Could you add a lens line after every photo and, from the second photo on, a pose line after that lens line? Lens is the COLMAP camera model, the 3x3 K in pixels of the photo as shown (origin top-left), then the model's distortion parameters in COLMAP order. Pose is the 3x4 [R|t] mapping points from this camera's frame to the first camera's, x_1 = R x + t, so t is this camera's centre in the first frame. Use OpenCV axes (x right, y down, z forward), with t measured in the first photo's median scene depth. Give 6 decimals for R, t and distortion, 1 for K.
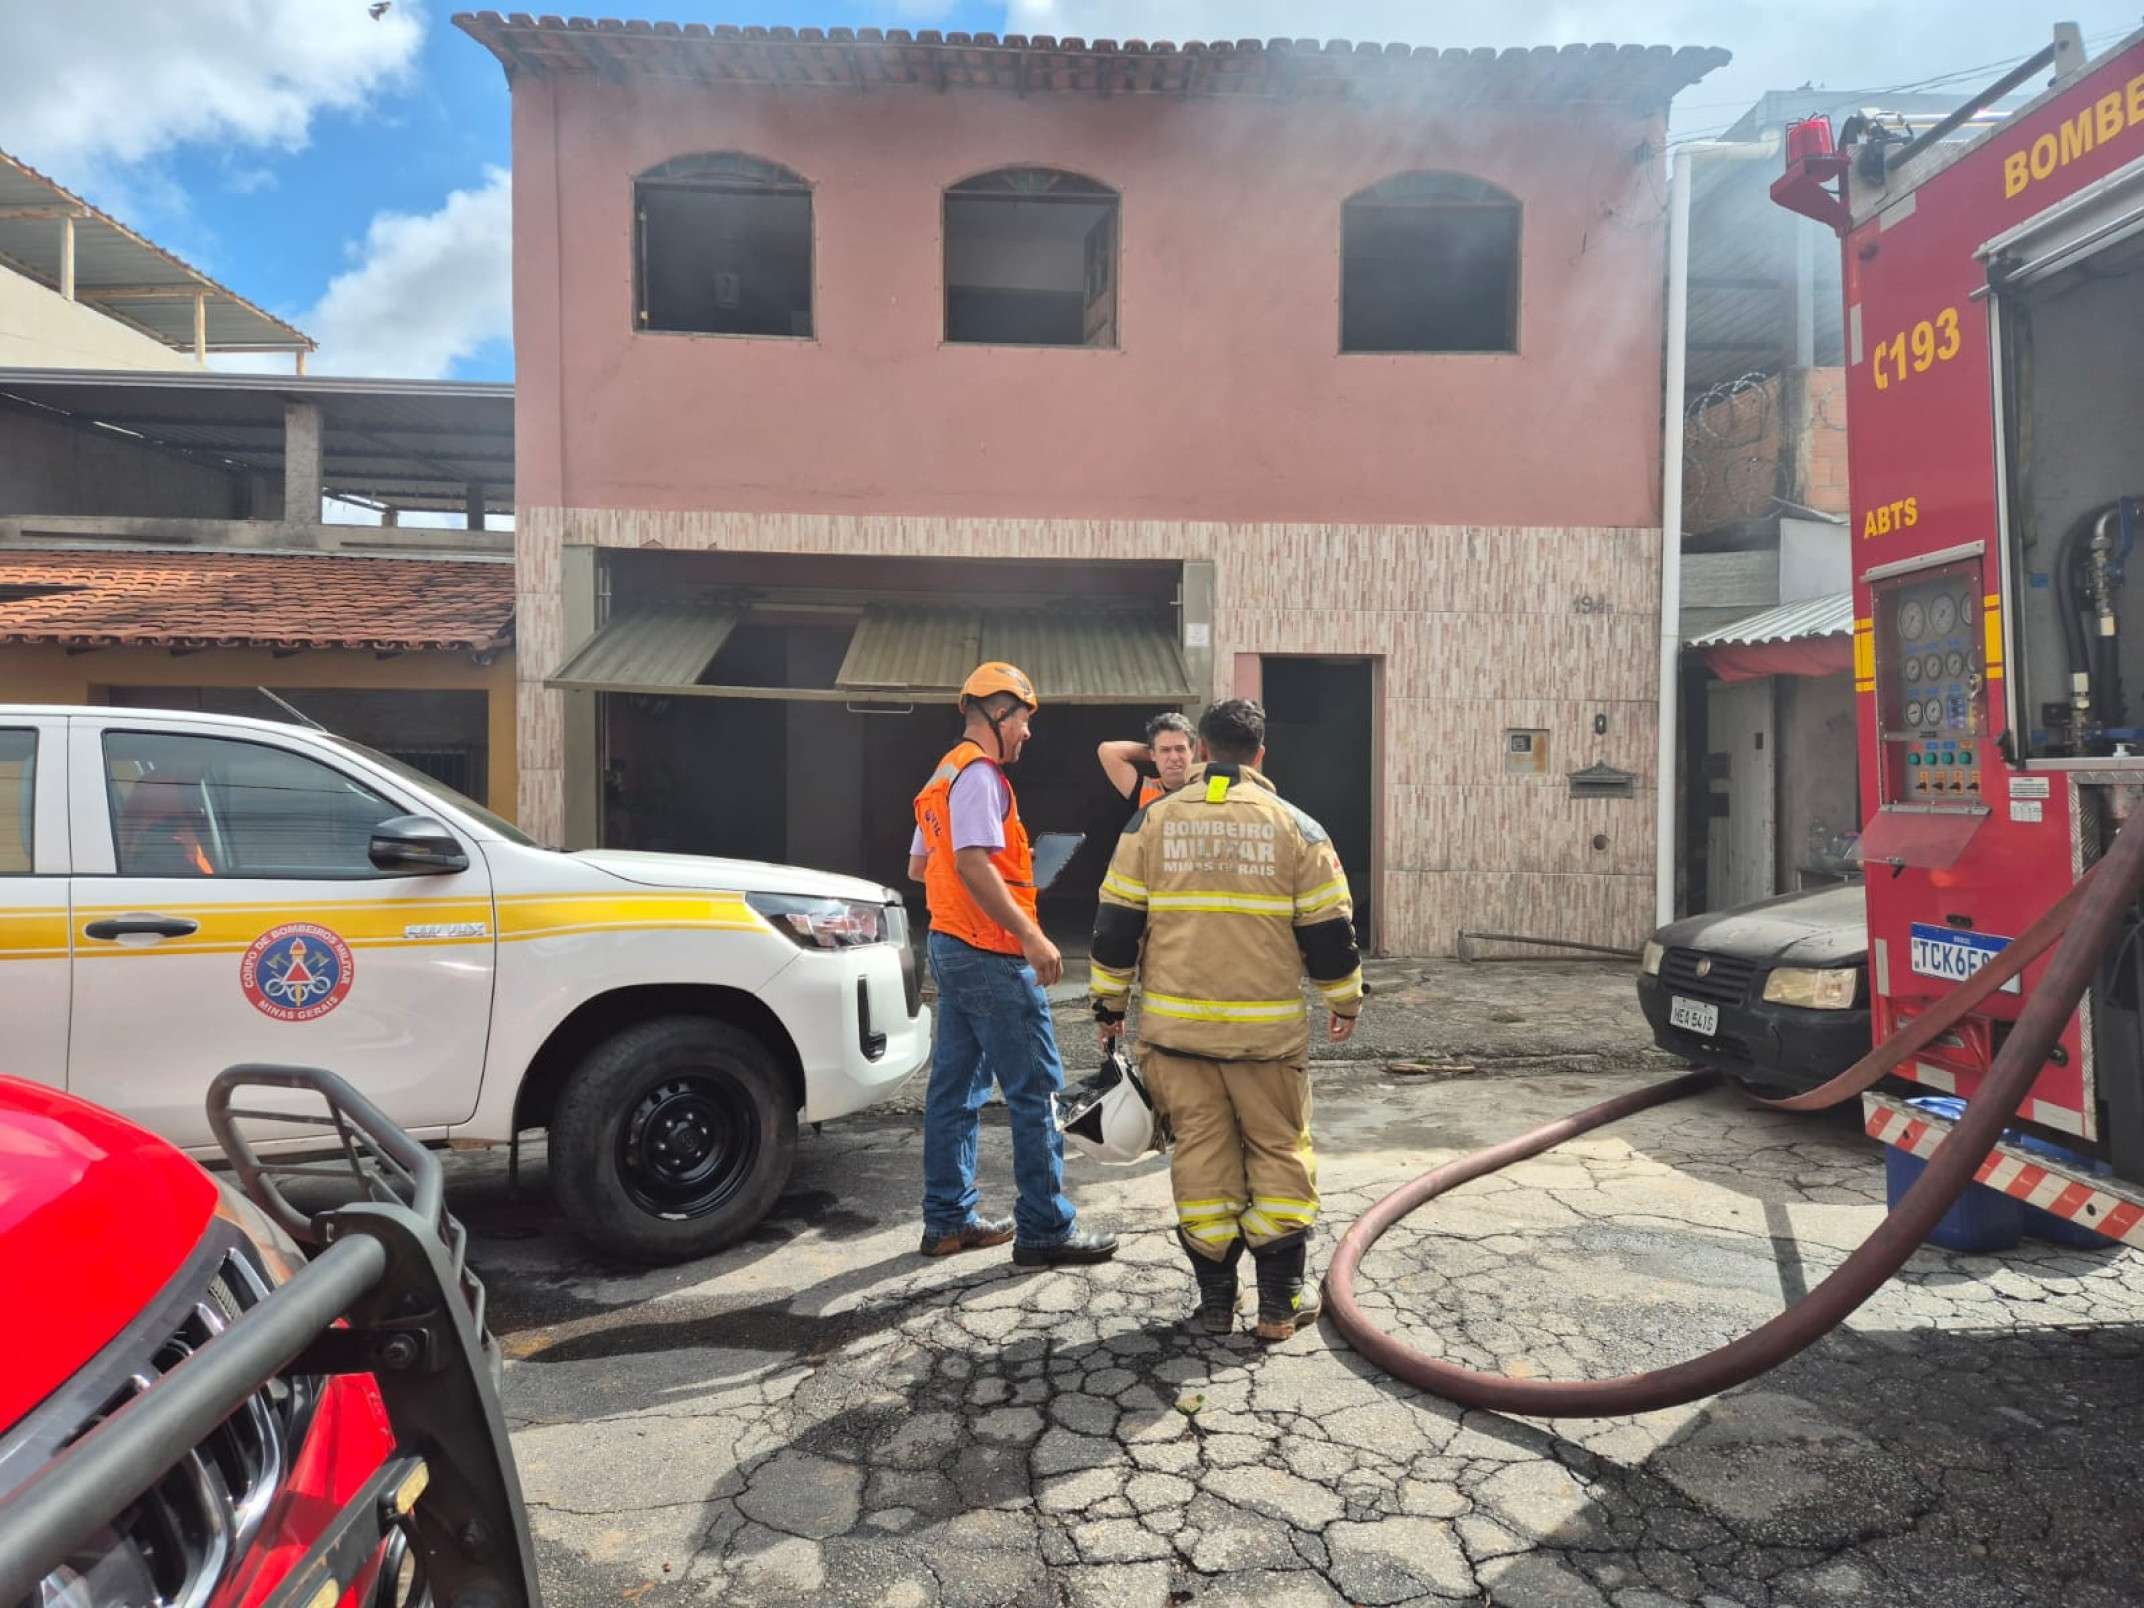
lens RADIAL K [[1410.1, 0, 1069.6], [0, 1410.1, 789.4], [0, 0, 1]] dist [0.085115, -0.080406]
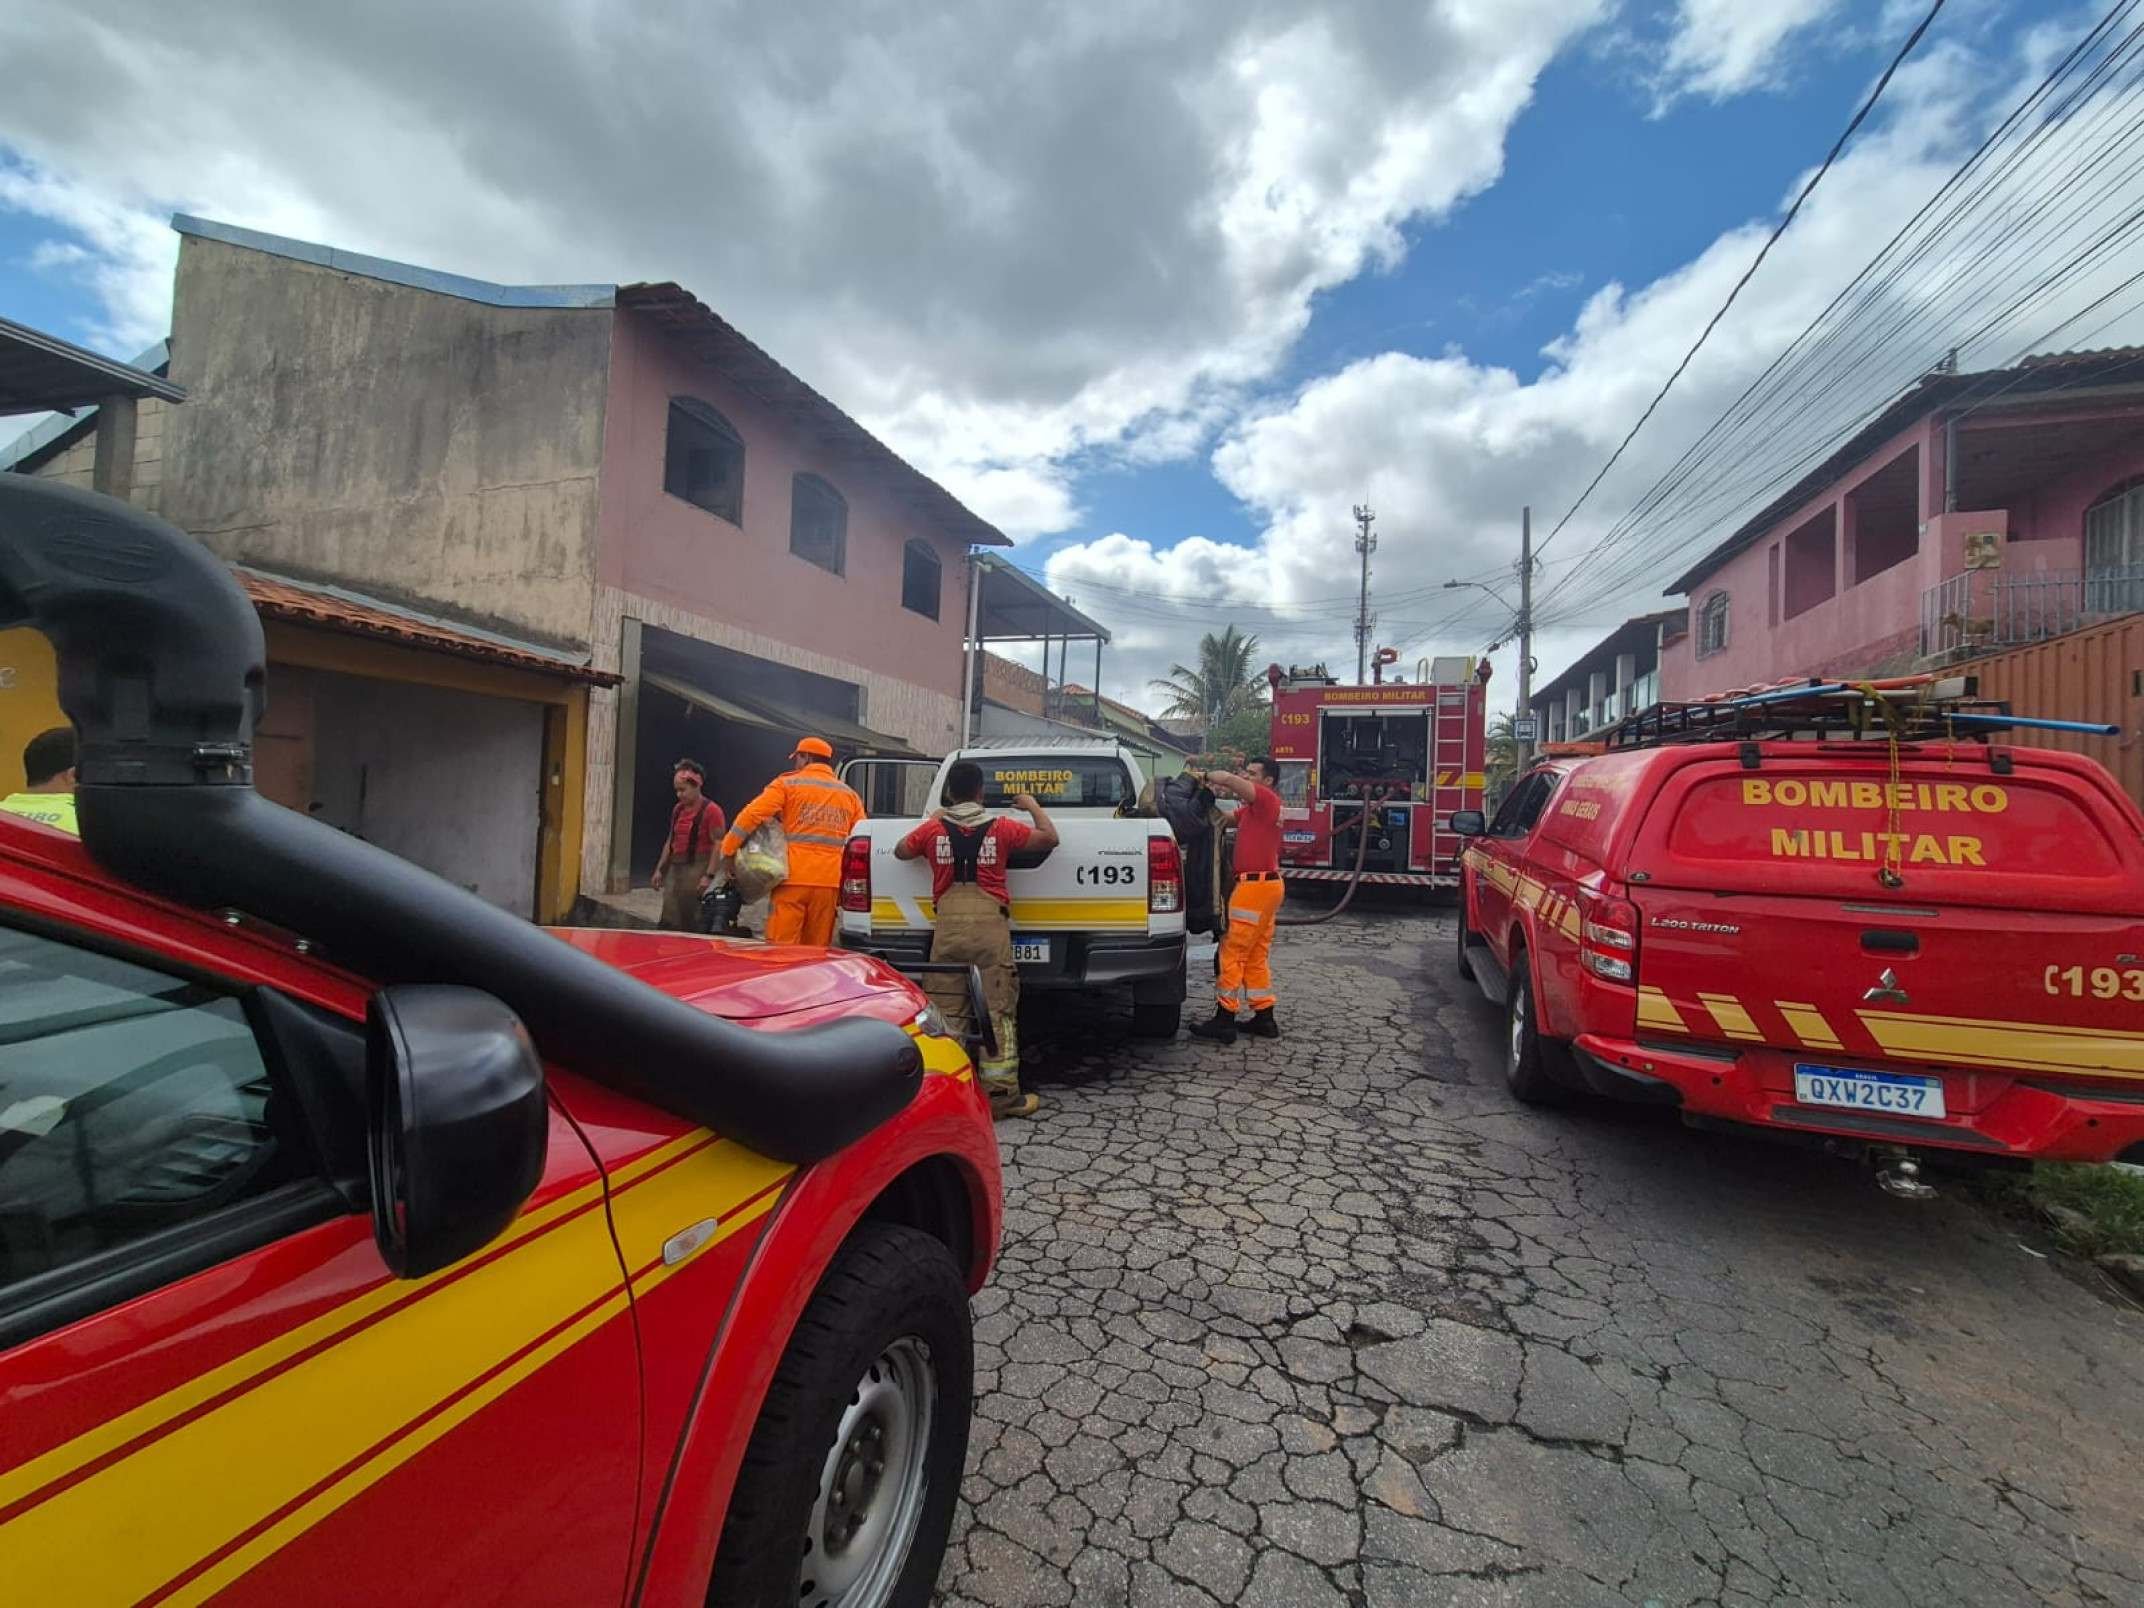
lens RADIAL K [[871.9, 0, 1061.2], [0, 871.9, 804.2], [0, 0, 1]] dist [-0.016337, 0.008424]
pose [[0.390383, 0.027892, 0.920230, -0.997671], [-0.027924, 0.999440, -0.018446, 0.030214], [-0.920229, -0.018496, 0.390943, 0.213382]]
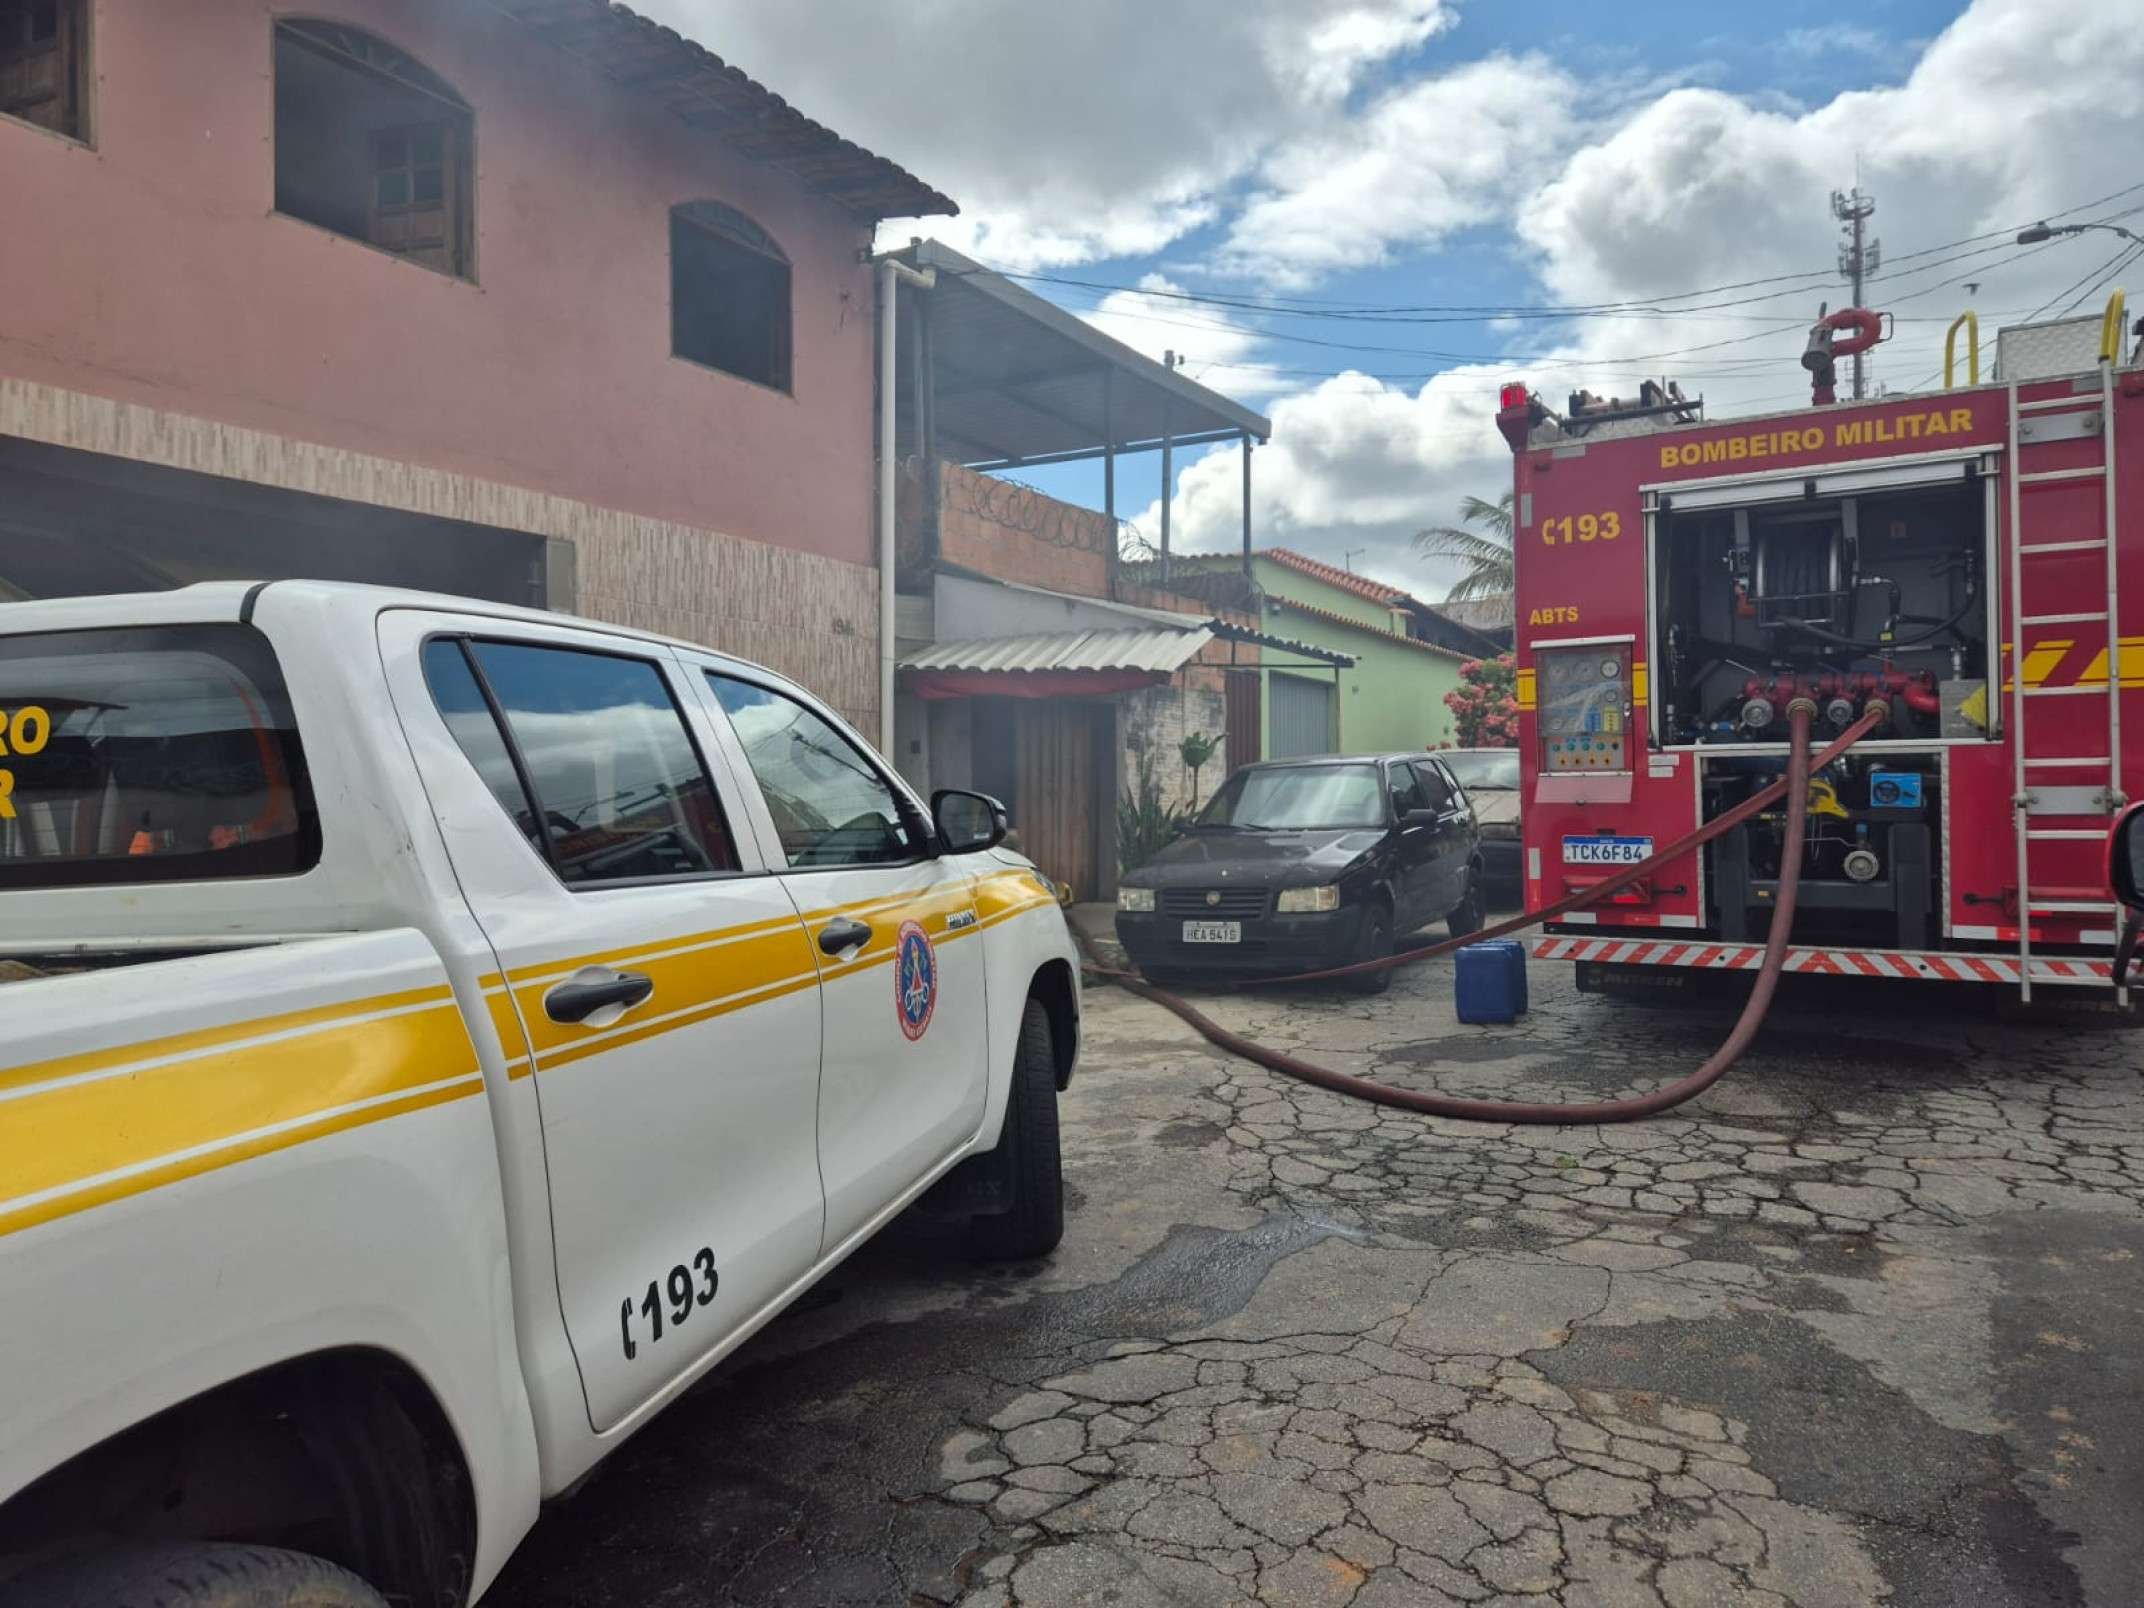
lens RADIAL K [[1413.6, 0, 1090.6], [0, 1413.6, 781.1], [0, 0, 1]] dist [0.086720, -0.082424]
pose [[0.536960, -0.003688, 0.843600, -0.513858], [0.019650, 0.999774, -0.008137, 0.010118], [-0.843379, 0.020946, 0.536911, 0.211771]]
